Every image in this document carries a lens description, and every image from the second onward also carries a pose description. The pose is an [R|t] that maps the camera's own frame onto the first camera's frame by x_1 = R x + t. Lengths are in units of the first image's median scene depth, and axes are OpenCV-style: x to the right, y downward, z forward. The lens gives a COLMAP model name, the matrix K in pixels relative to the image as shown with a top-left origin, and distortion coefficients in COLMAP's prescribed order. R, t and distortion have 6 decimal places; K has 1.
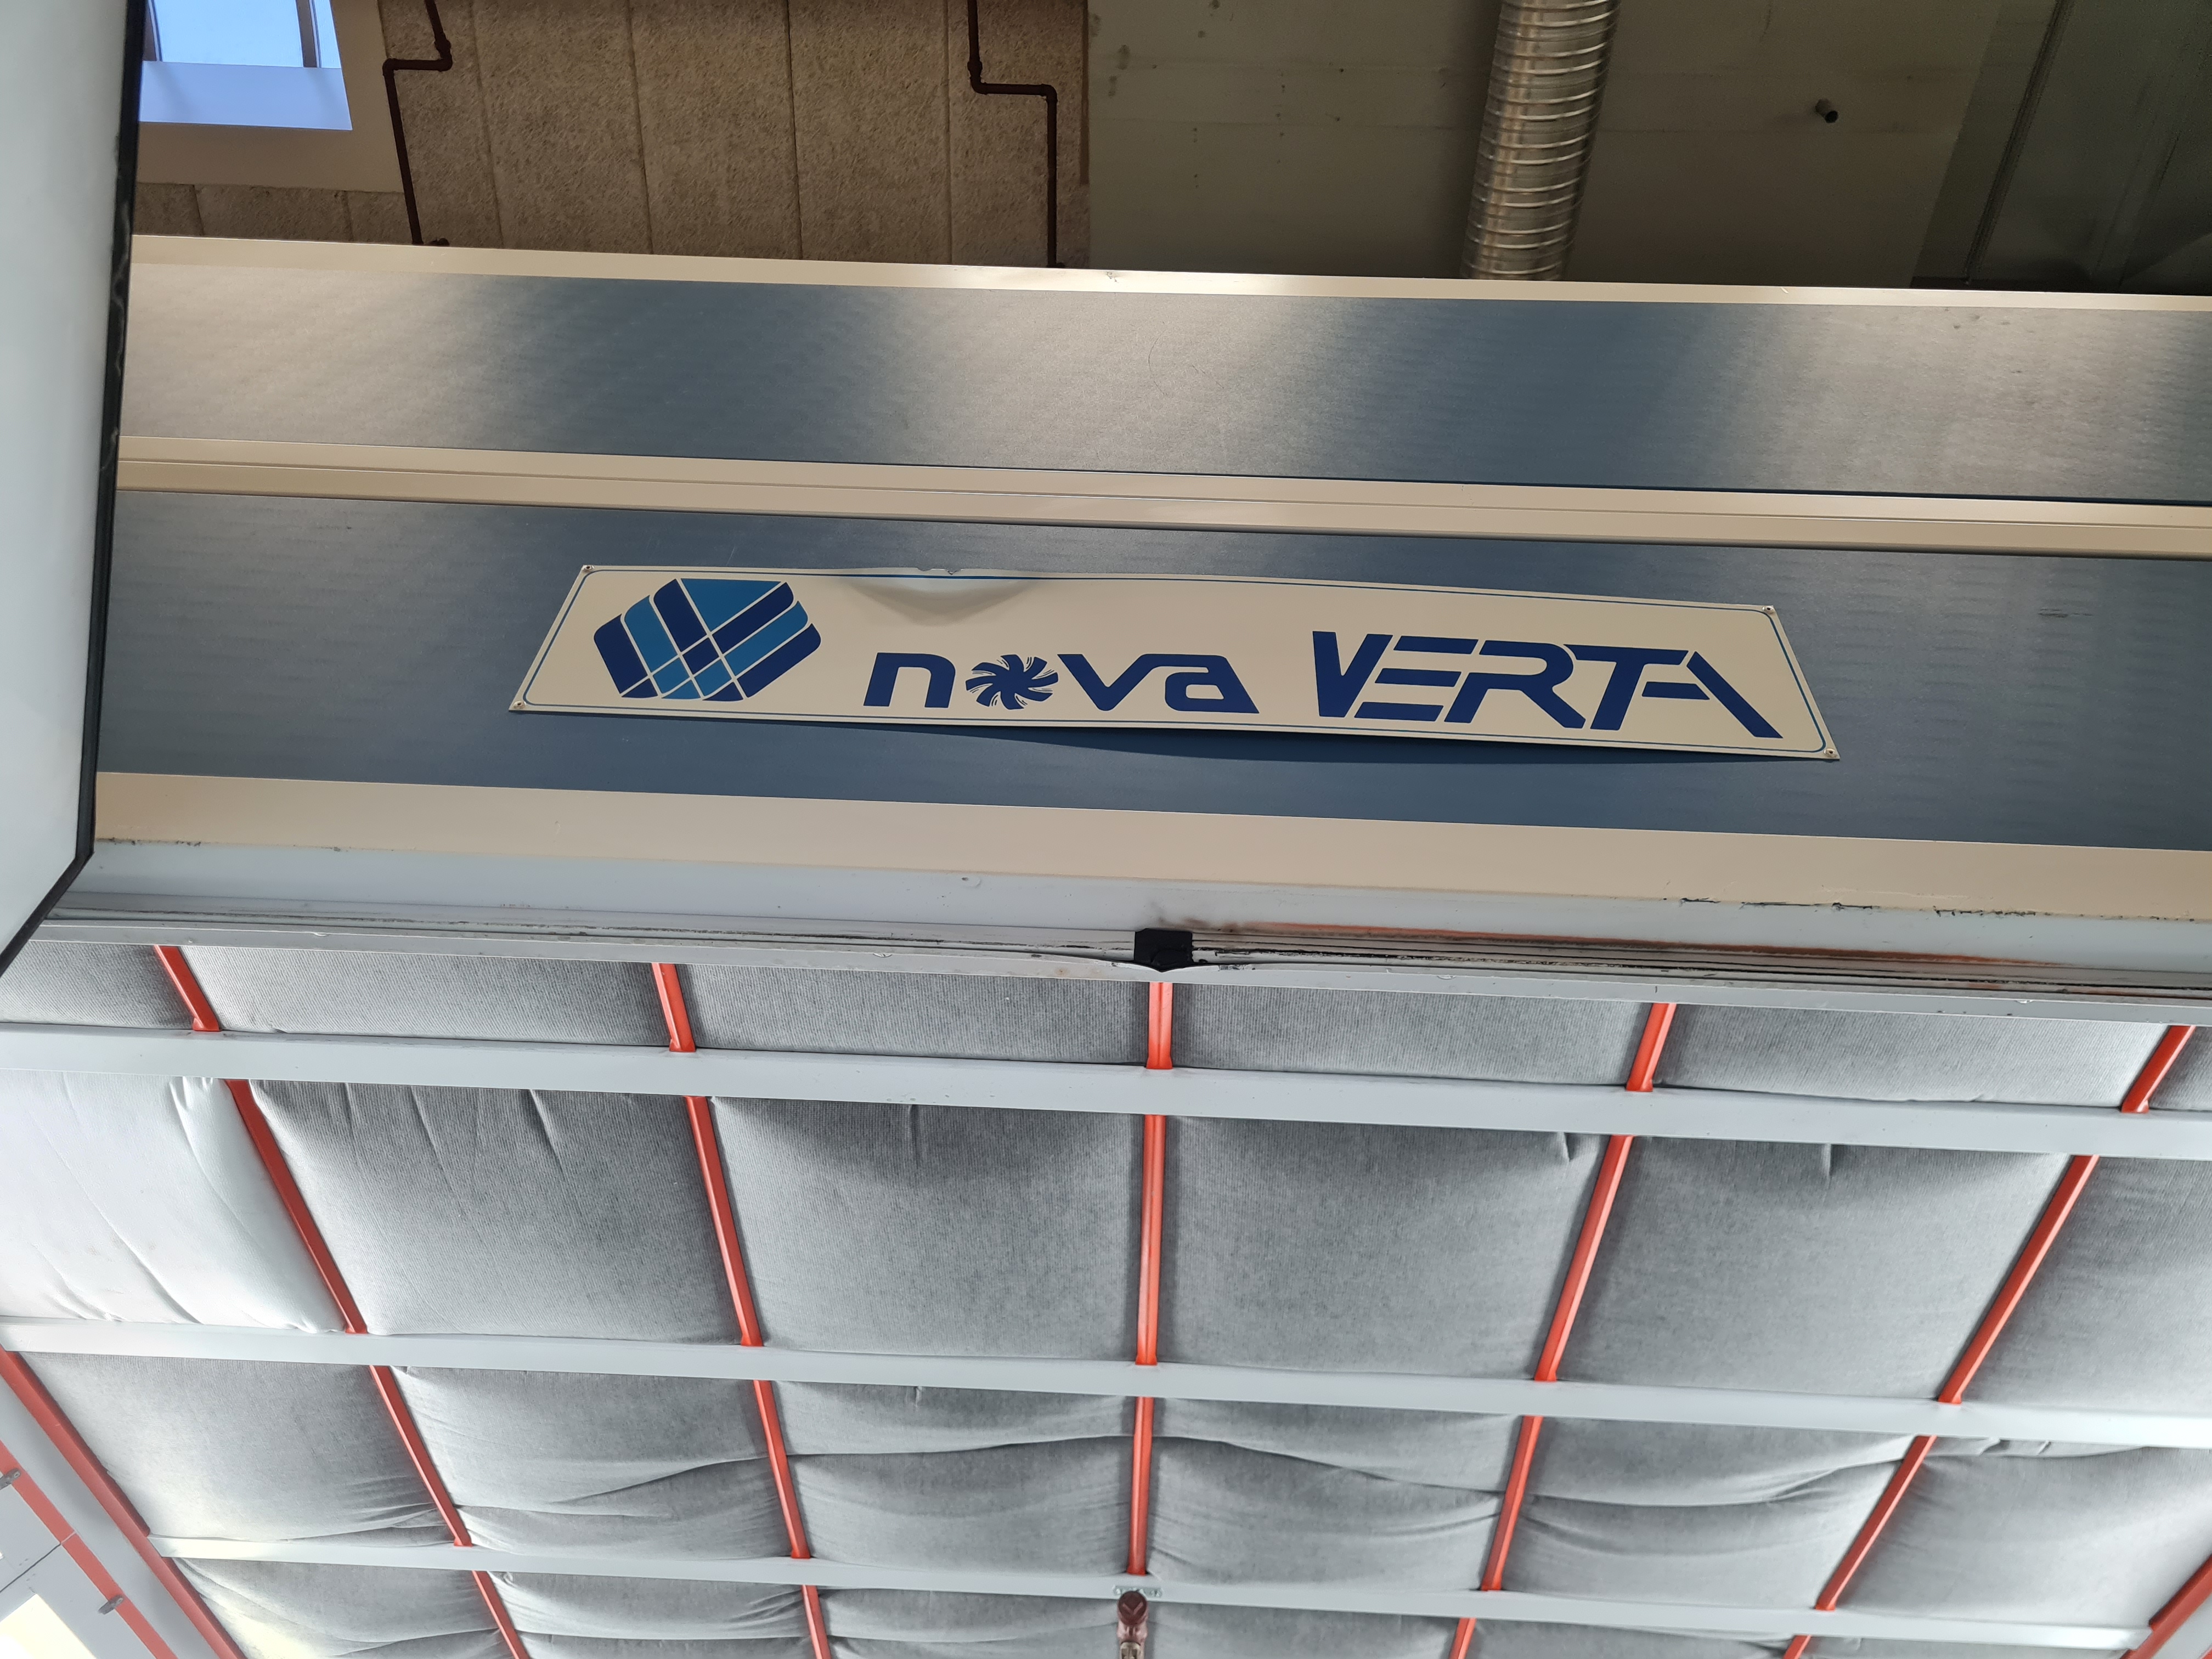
lens RADIAL K [[1687.1, 0, 1121.5], [0, 1687.1, 823.7], [0, 0, 1]] dist [0.039650, -0.025454]
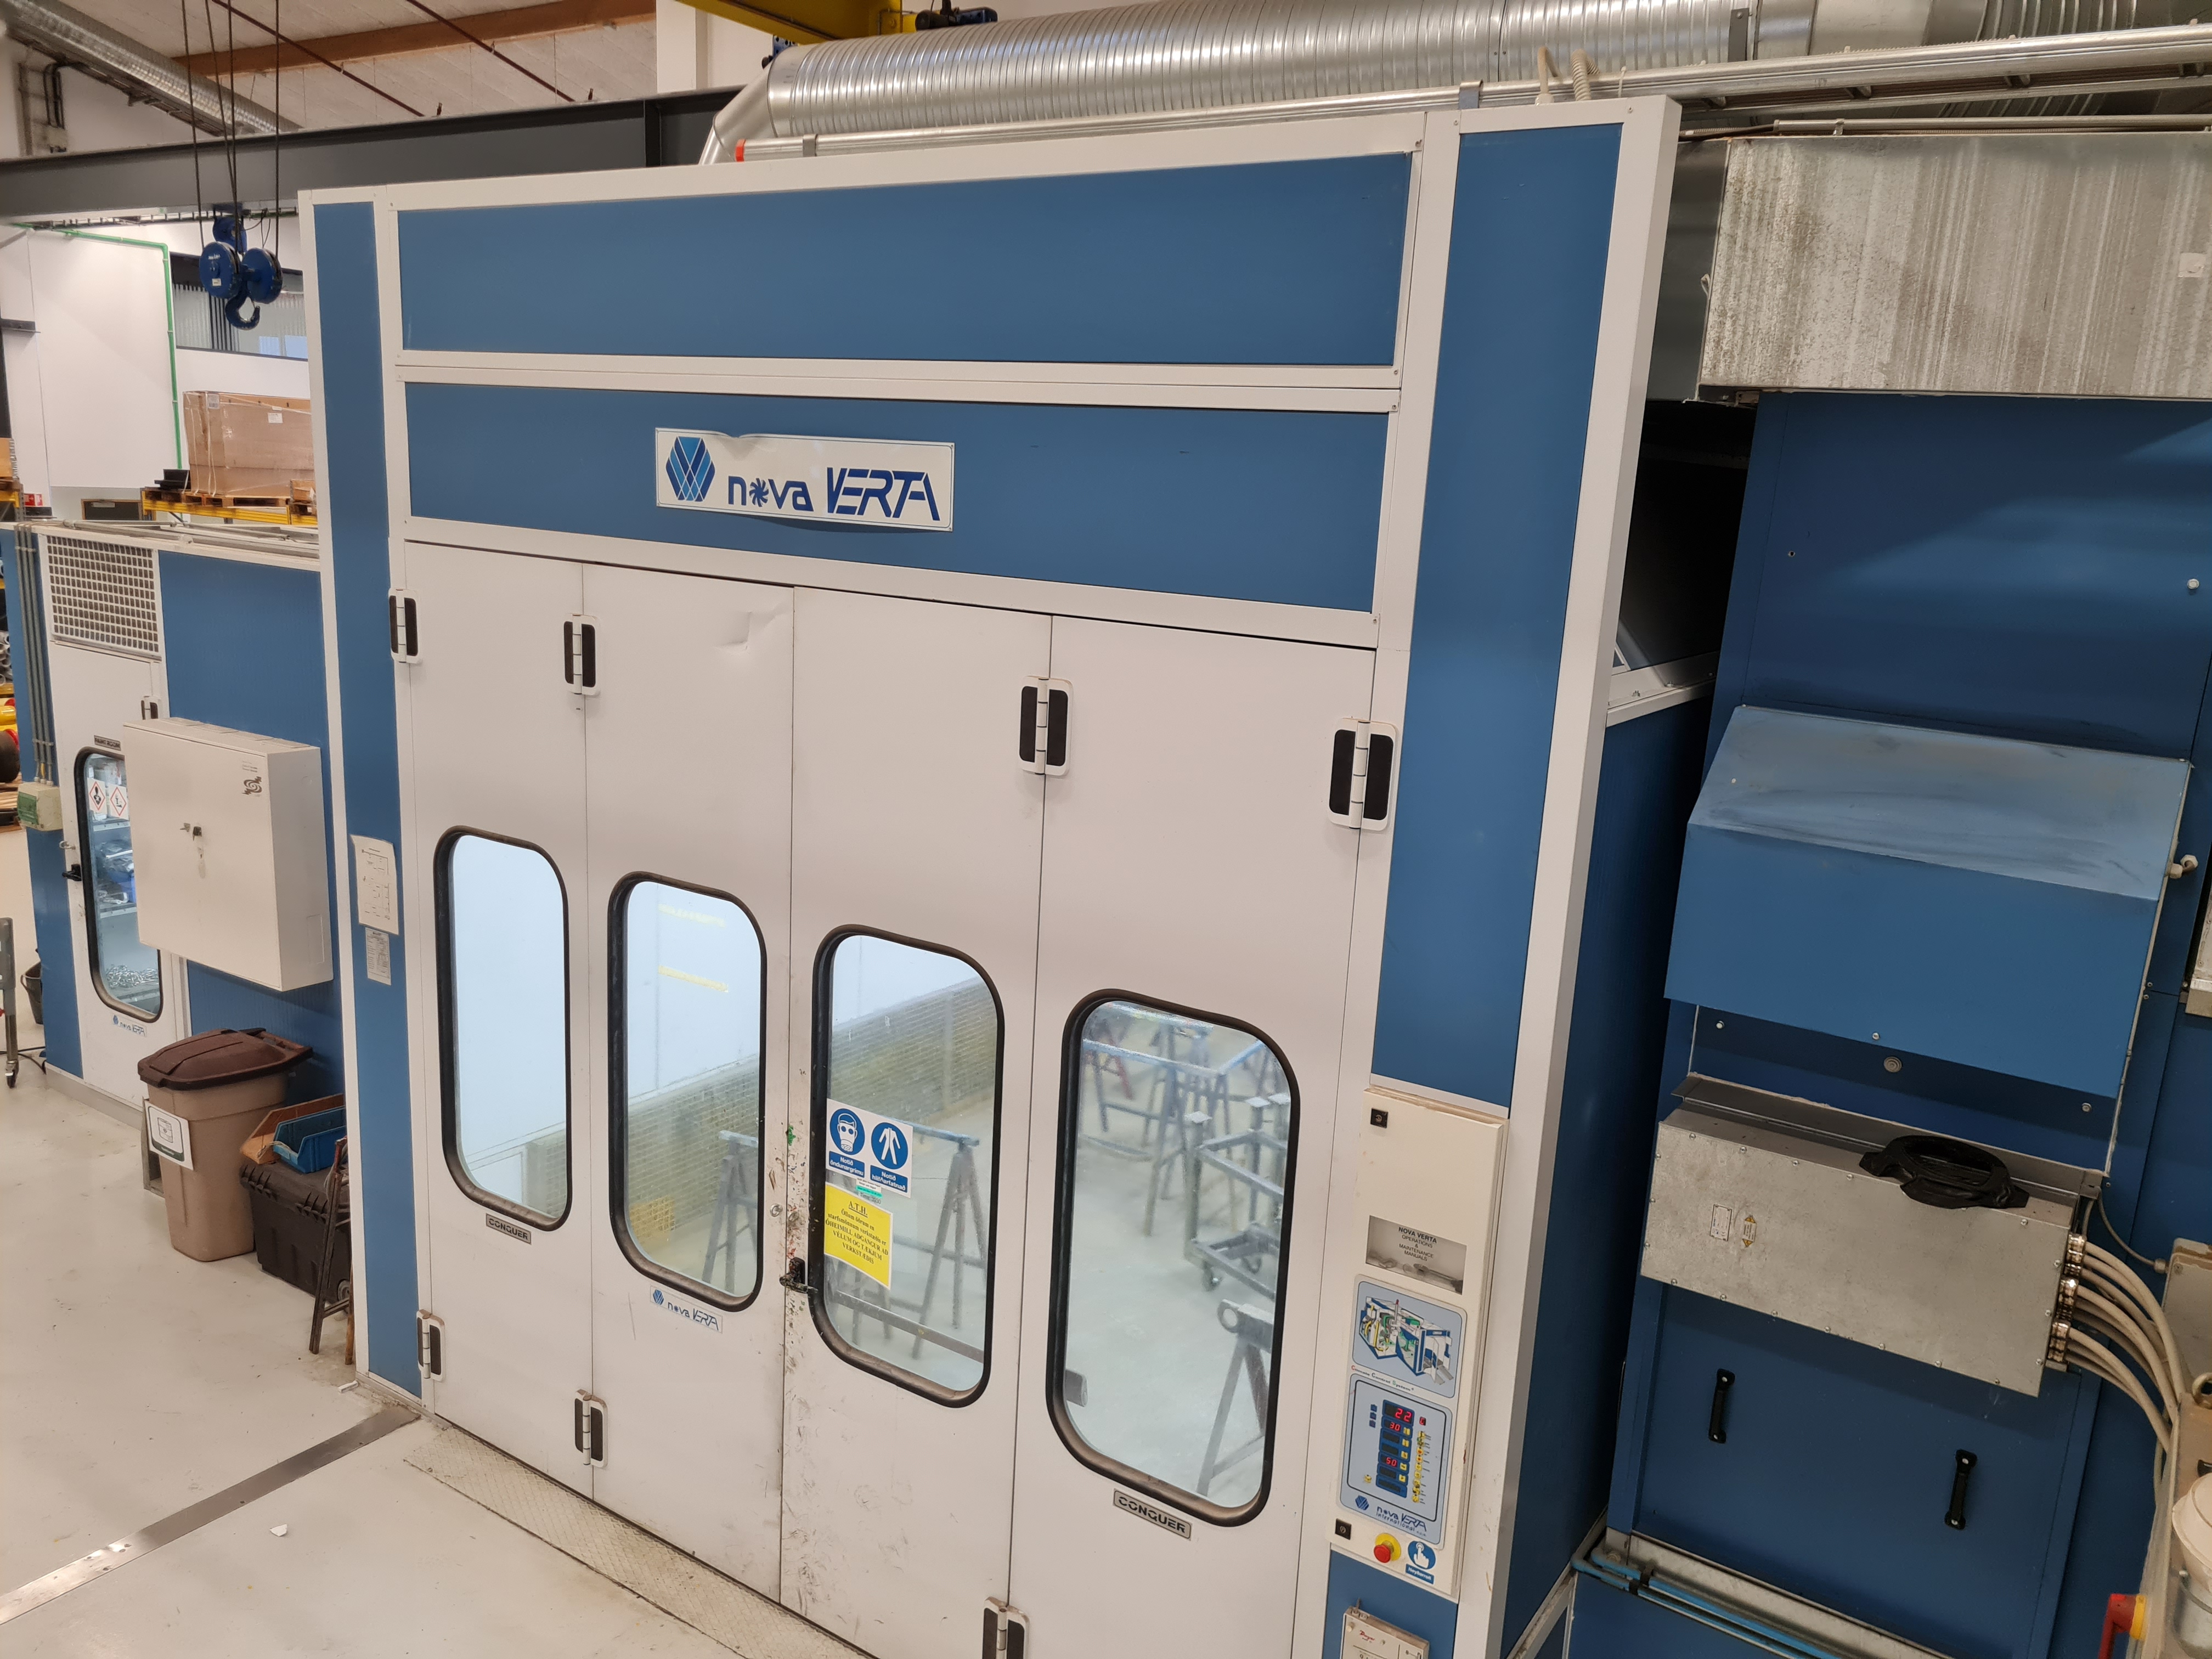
lens RADIAL K [[1682.1, 0, 1106.0], [0, 1682.1, 829.5], [0, 0, 1]] dist [0.059964, -0.054169]
pose [[0.824695, 0.121520, -0.552369, 2.349732], [0.413535, 0.536701, 0.735487, -1.842944], [0.385833, -0.834976, 0.392362, -0.556143]]
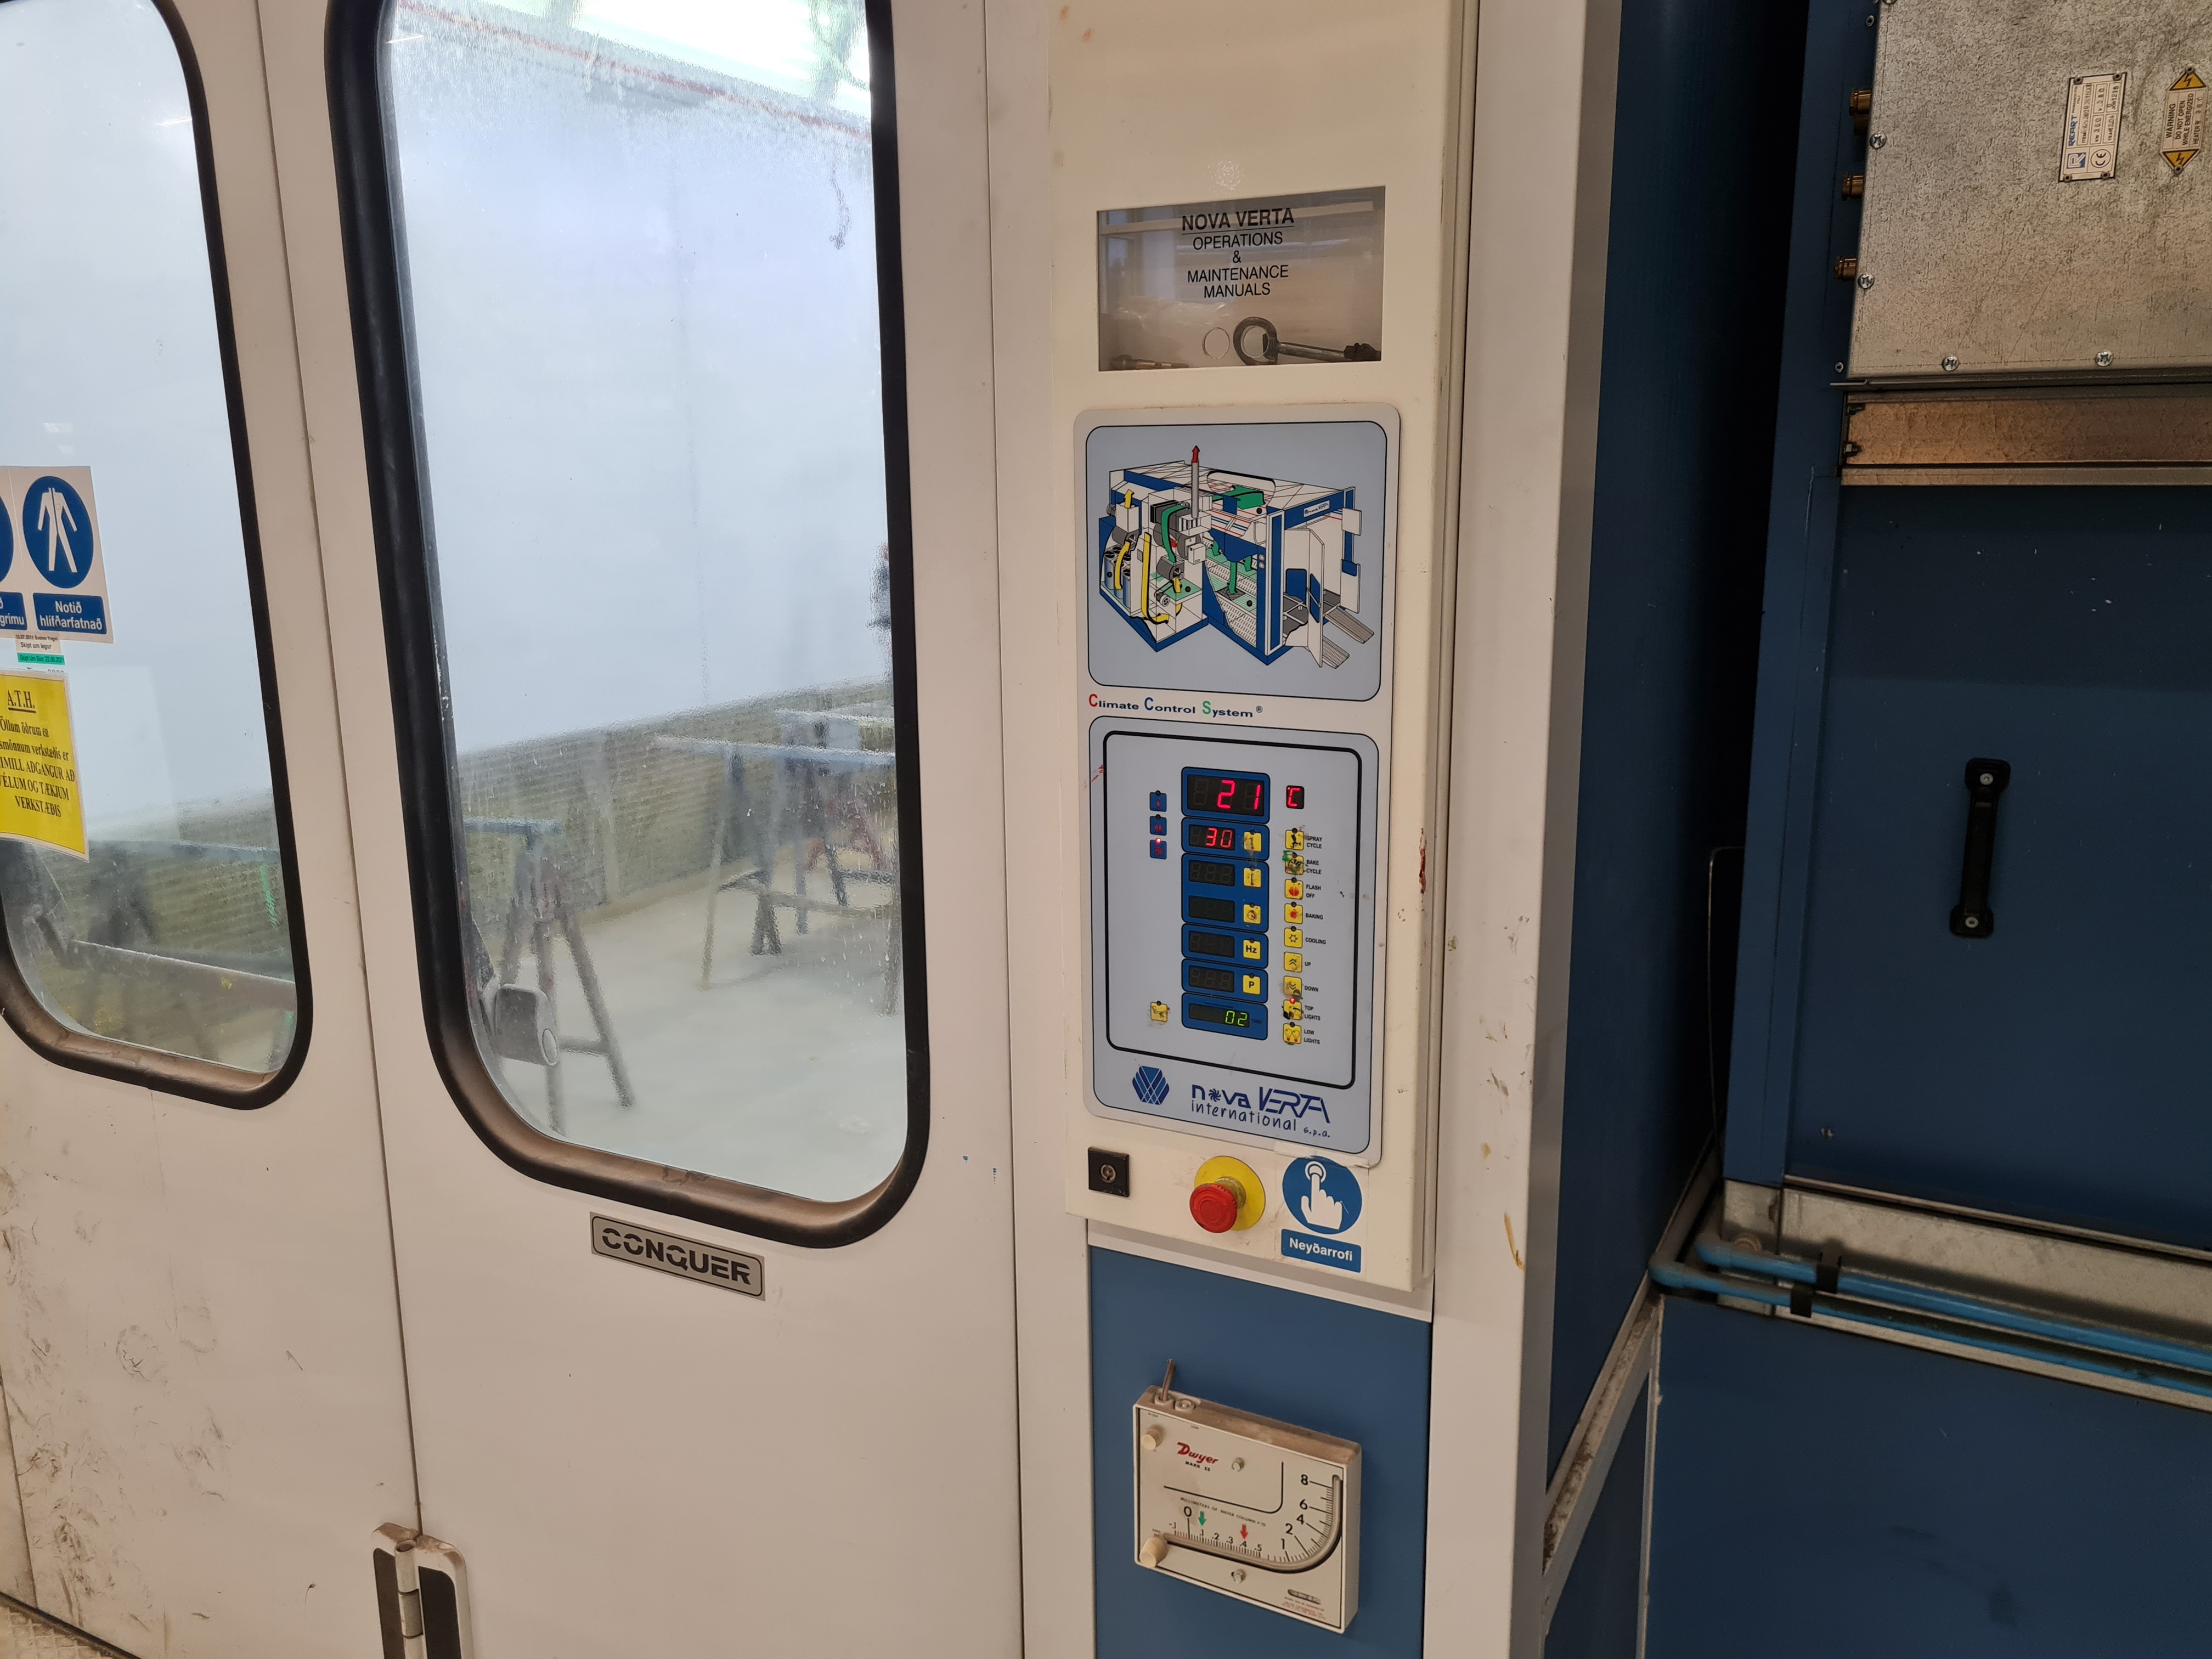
lens RADIAL K [[1687.1, 0, 1121.5], [0, 1687.1, 823.7], [0, 0, 1]] dist [0.039650, -0.025454]
pose [[0.880409, 0.049885, -0.471583, 1.745417], [0.384715, 0.506296, 0.771790, 0.104241], [0.277261, -0.860916, 0.426556, -0.523838]]
